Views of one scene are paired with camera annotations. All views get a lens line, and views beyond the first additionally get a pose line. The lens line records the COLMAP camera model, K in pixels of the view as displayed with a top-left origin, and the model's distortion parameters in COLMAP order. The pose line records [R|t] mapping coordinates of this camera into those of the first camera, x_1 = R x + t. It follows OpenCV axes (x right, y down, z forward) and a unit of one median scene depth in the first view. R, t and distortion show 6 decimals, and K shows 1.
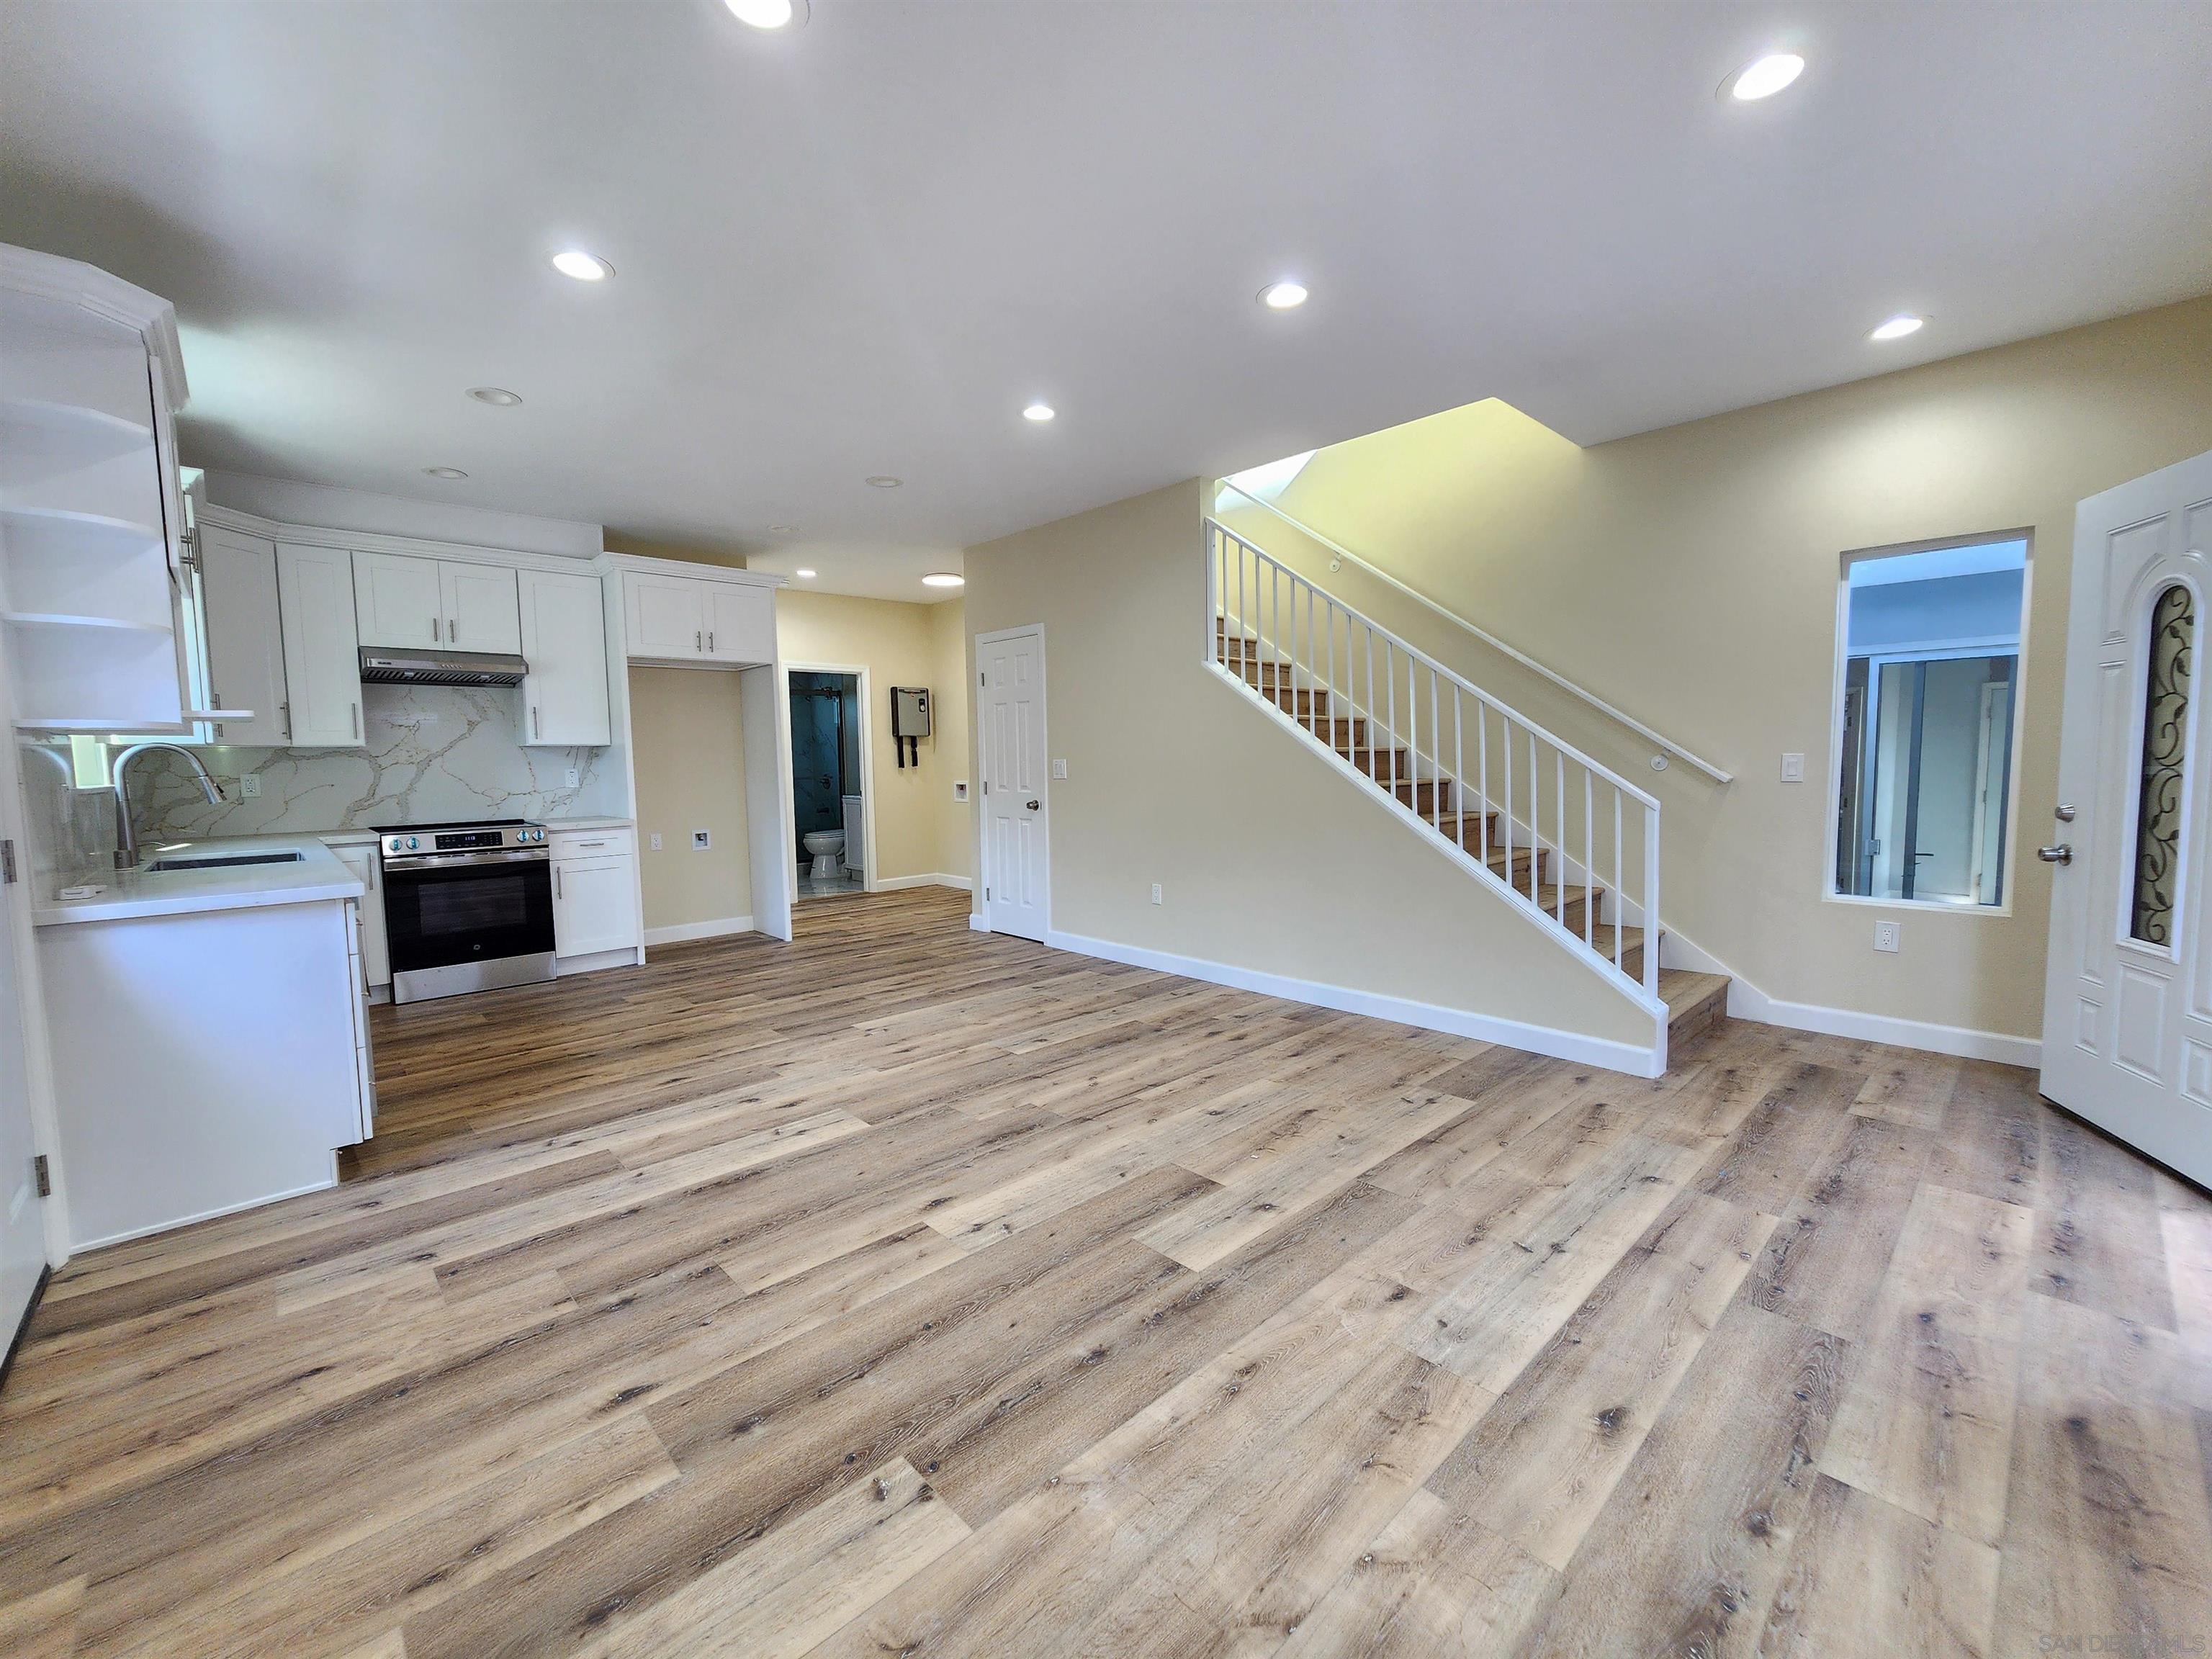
lens RADIAL K [[908.0, 0, 1093.7], [0, 908.0, 823.2], [0, 0, 1]] dist [0.002127, -0.000489]
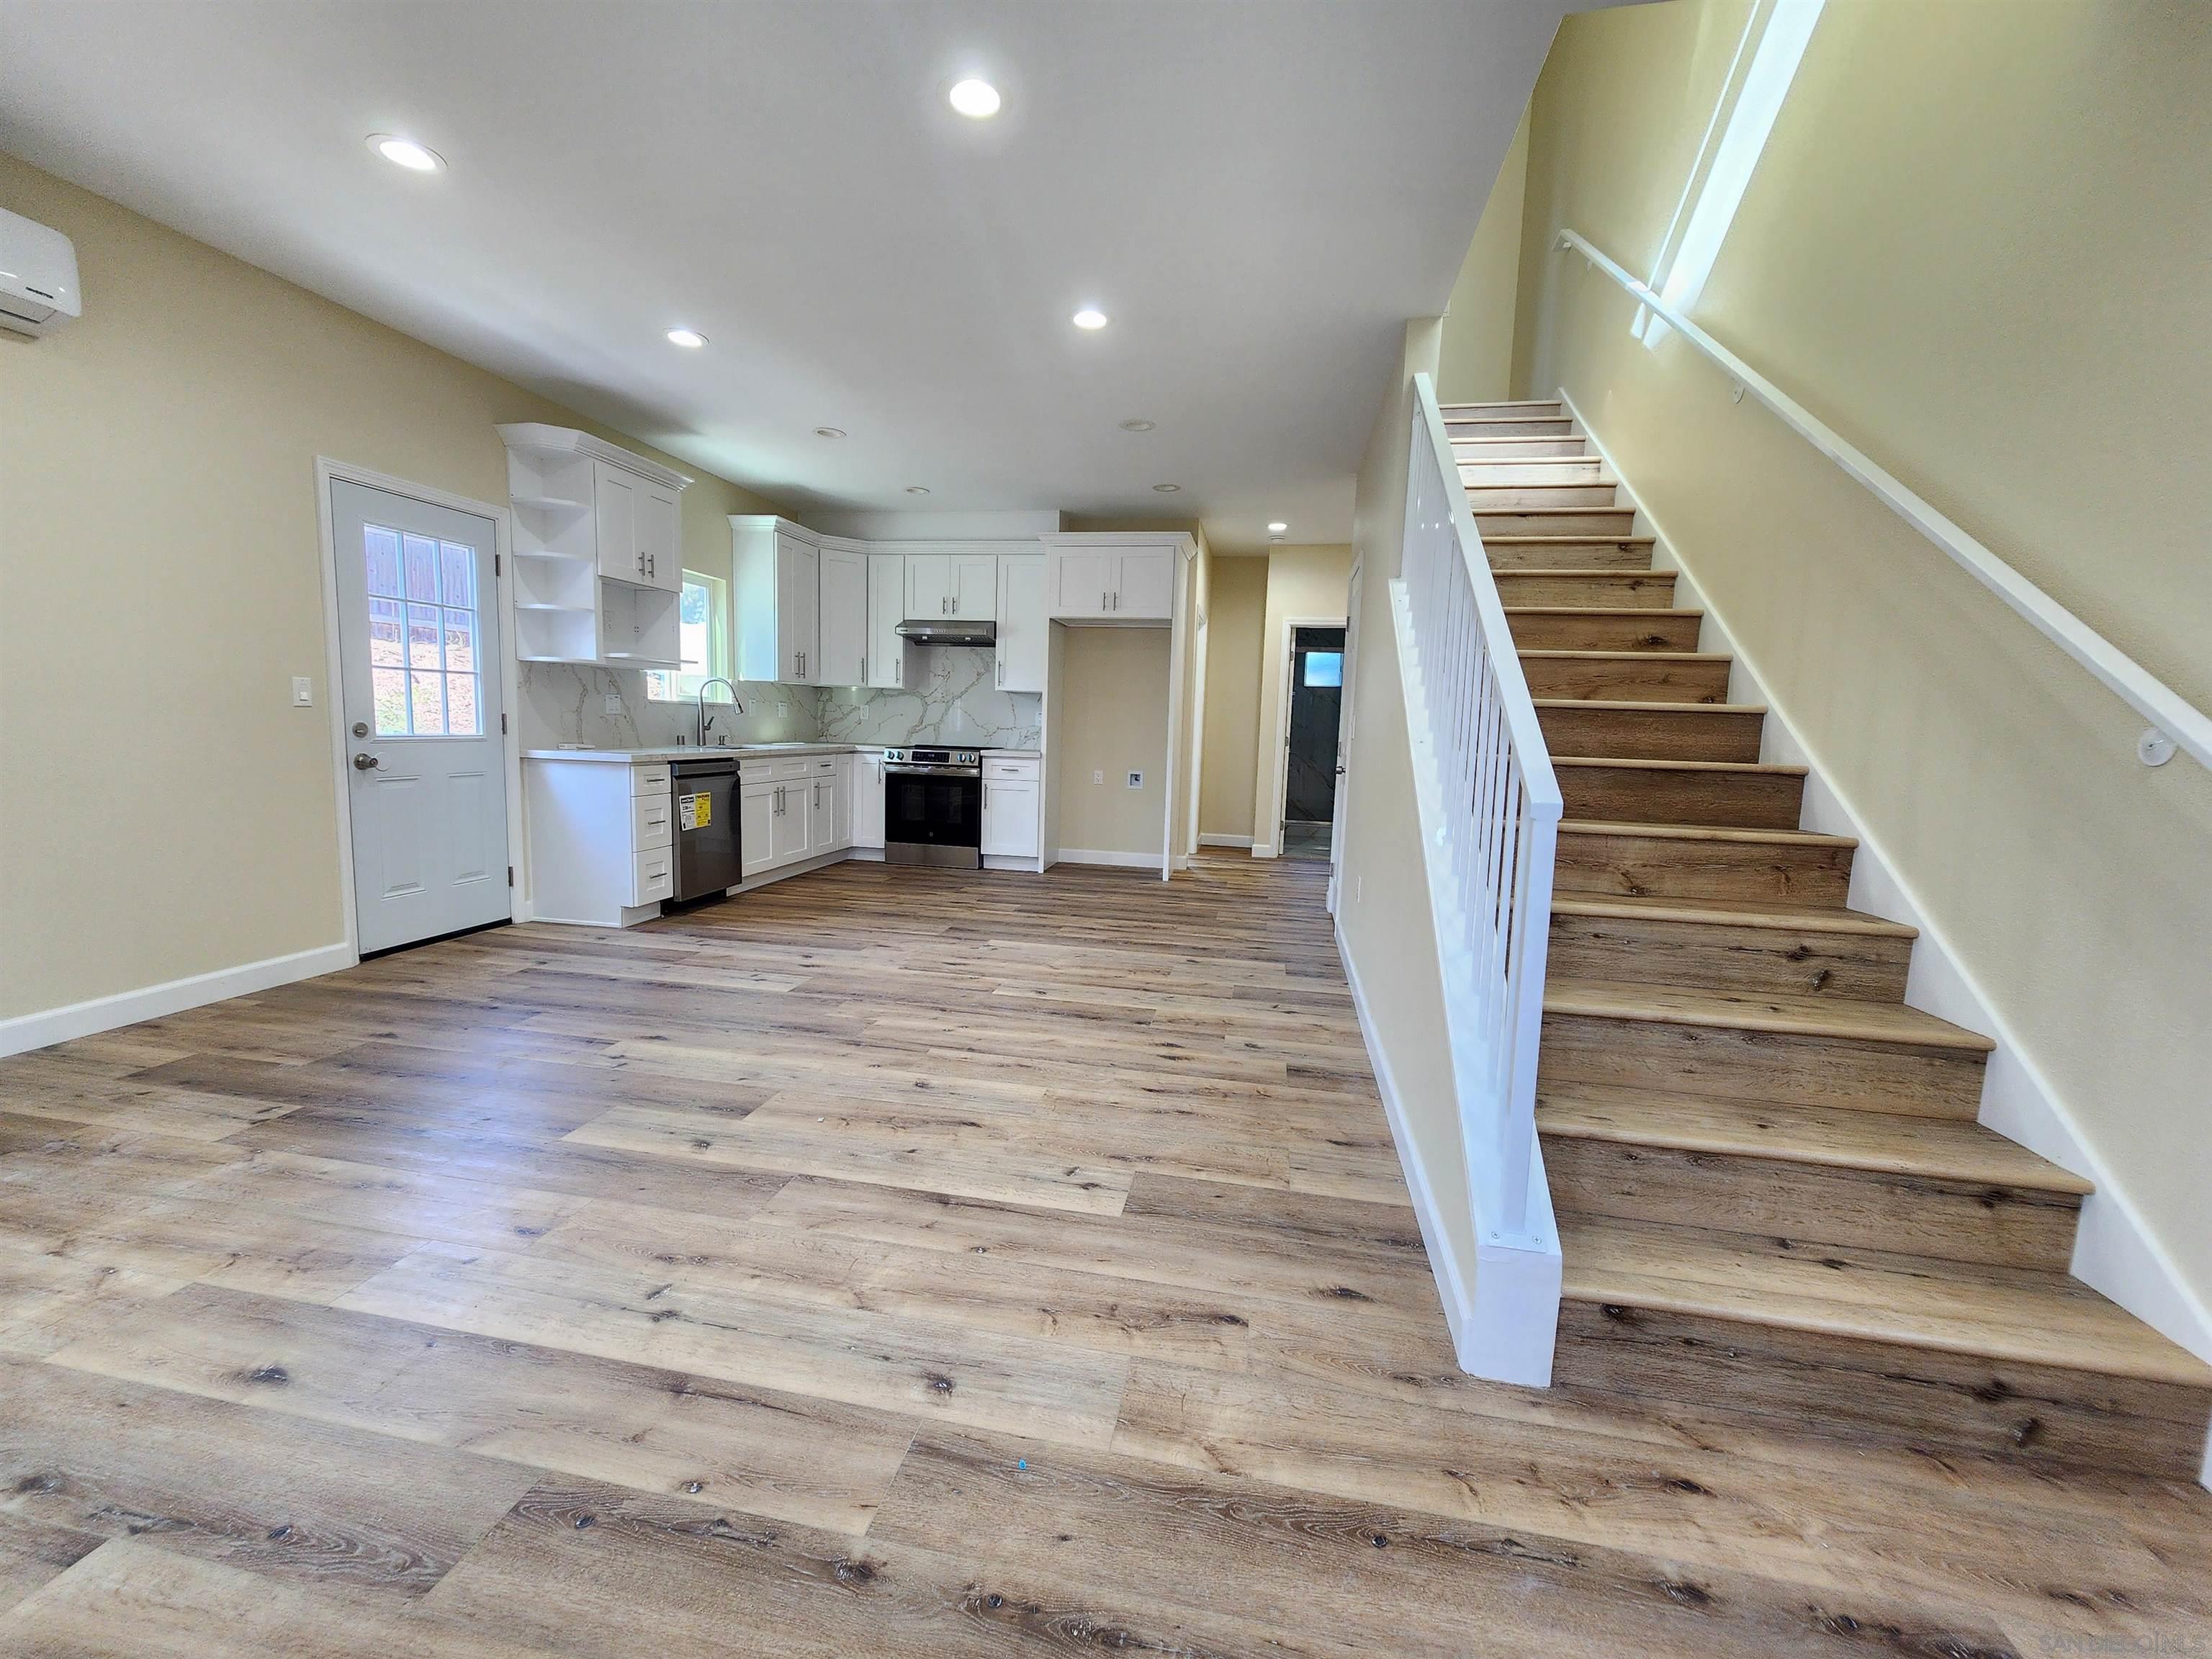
lens RADIAL K [[908.0, 0, 1097.5], [0, 908.0, 831.5], [0, 0, 1]] dist [0.002127, -0.000489]
pose [[0.587371, 0.132534, -0.798392, 0.919715], [-0.103416, 0.990704, 0.088376, -0.027160], [0.802683, 0.030658, 0.595617, 0.595334]]
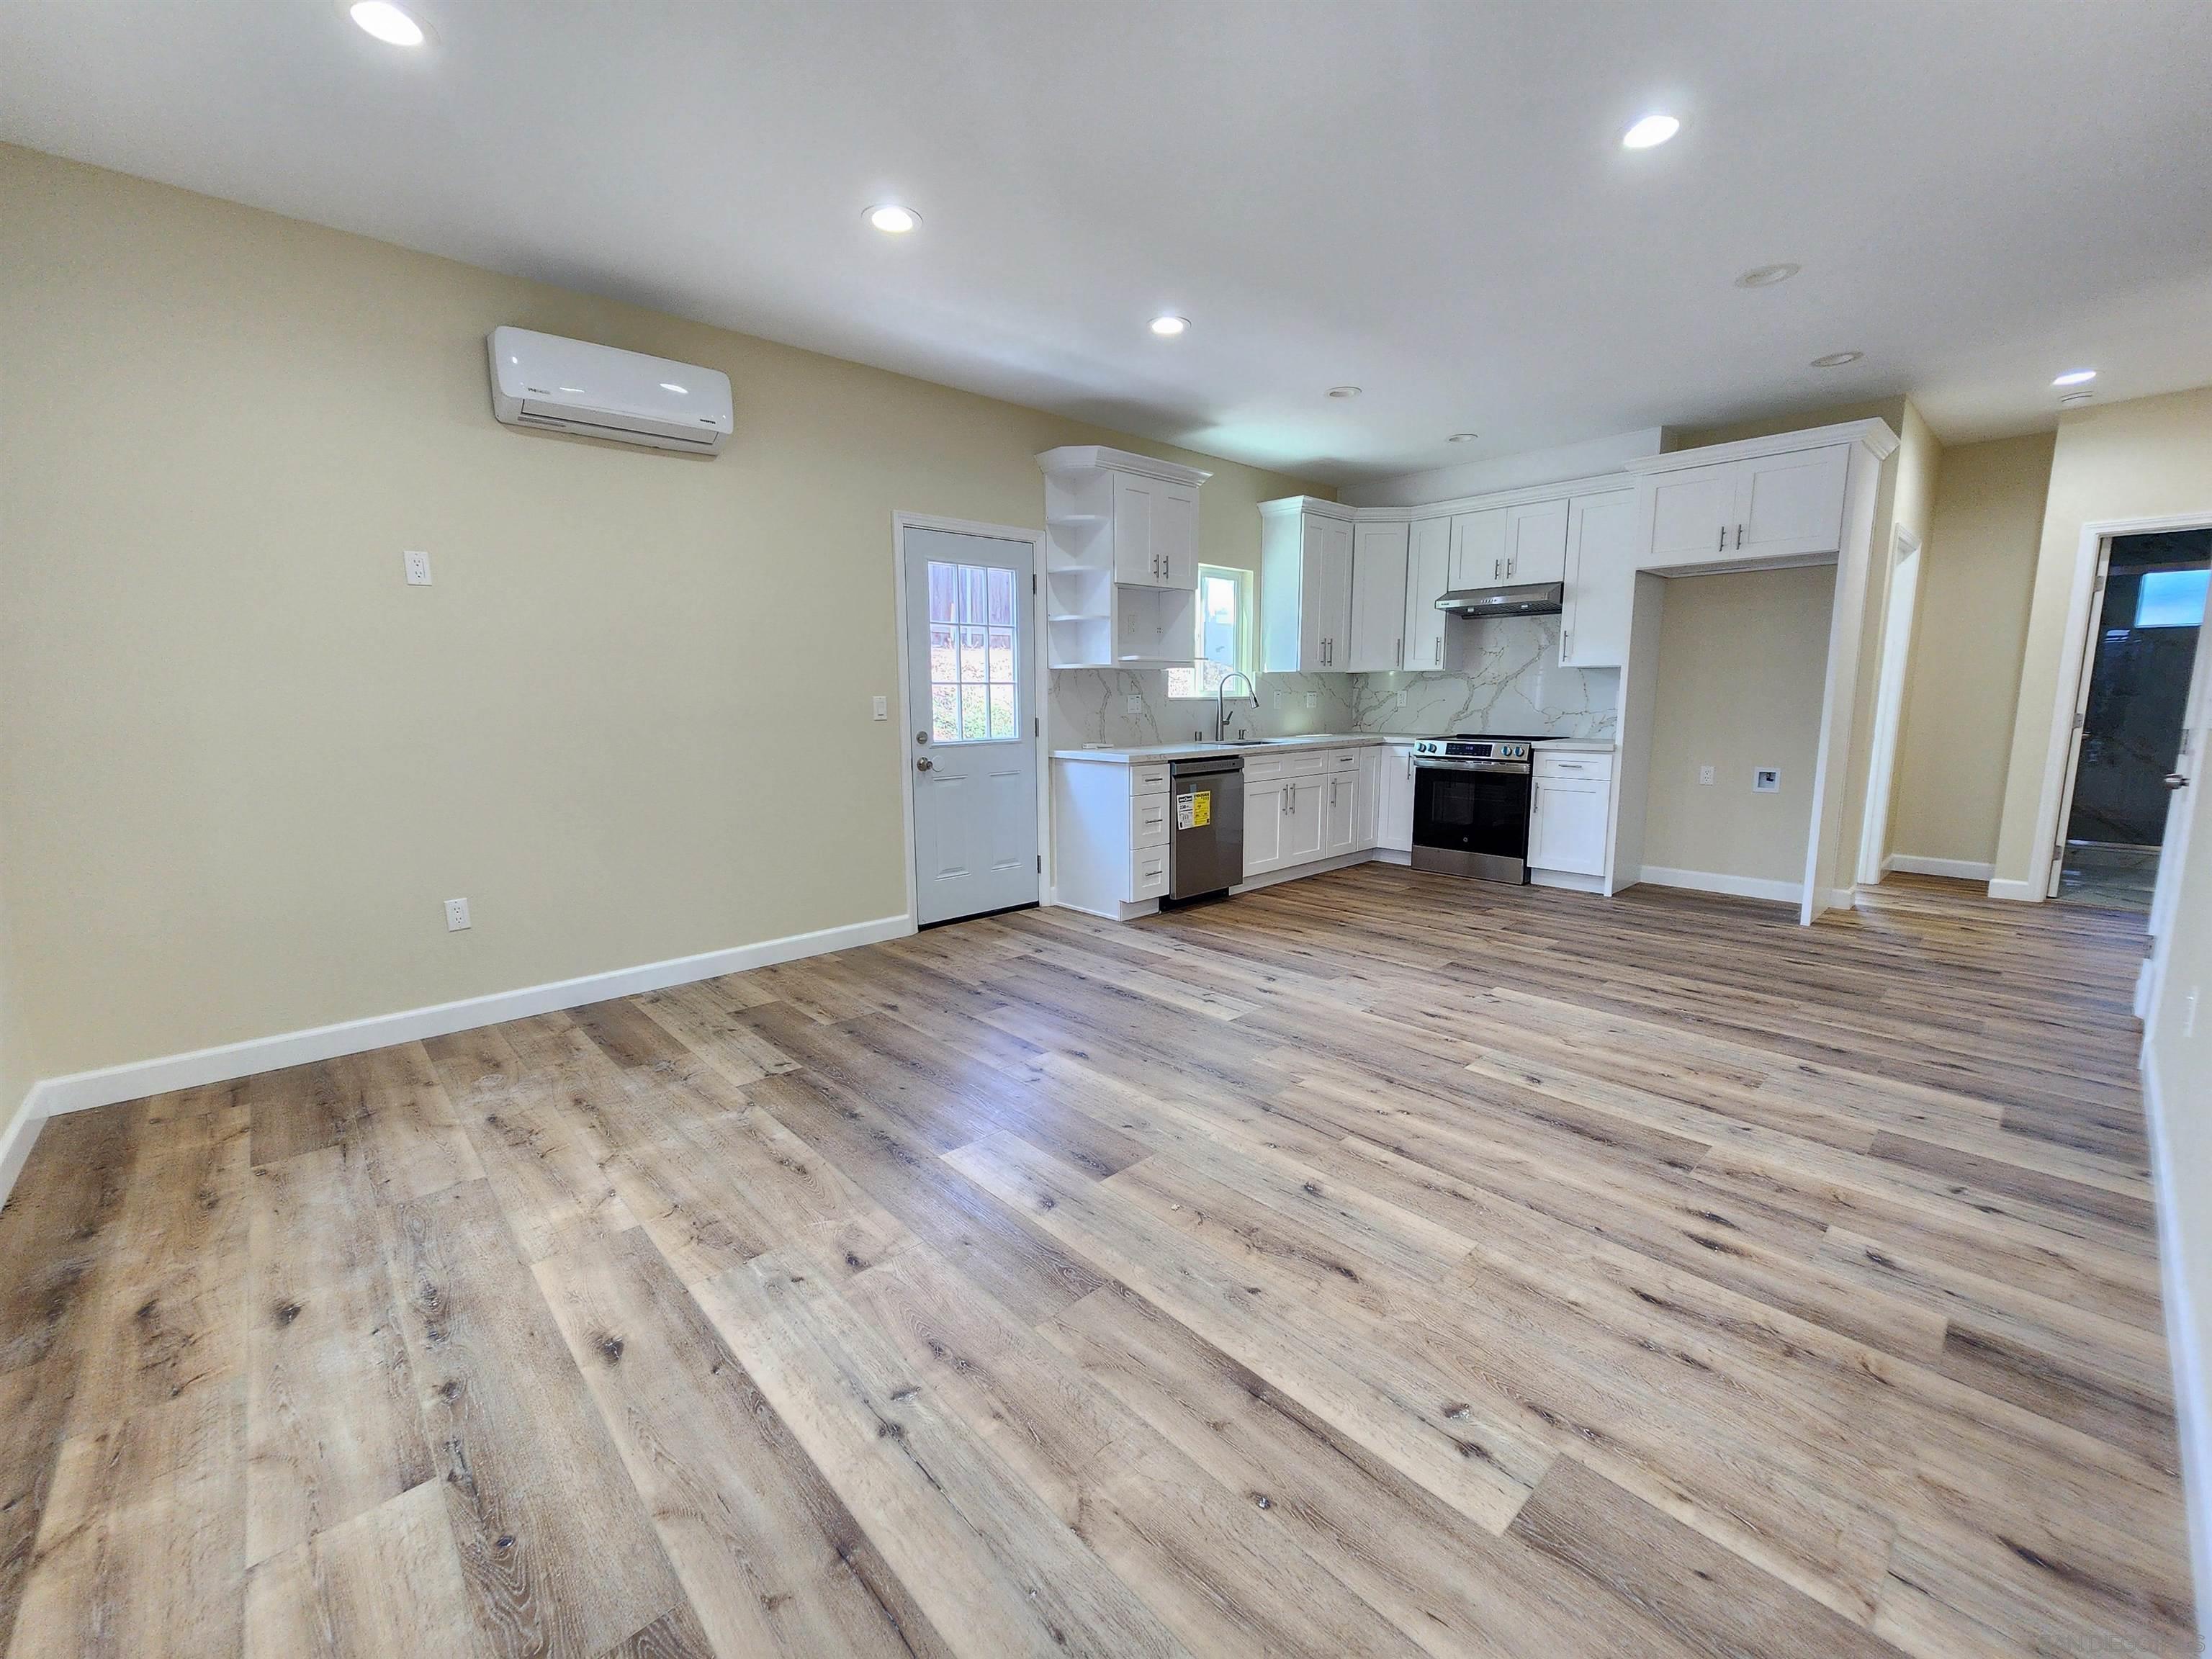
lens RADIAL K [[908.0, 0, 1097.8], [0, 908.0, 827.8], [0, 0, 1]] dist [0.002127, -0.000489]
pose [[-0.006069, 0.165002, -0.986275, 0.794439], [-0.068029, 0.983940, 0.165030, -0.068795], [0.997665, 0.068096, 0.005254, 0.806824]]
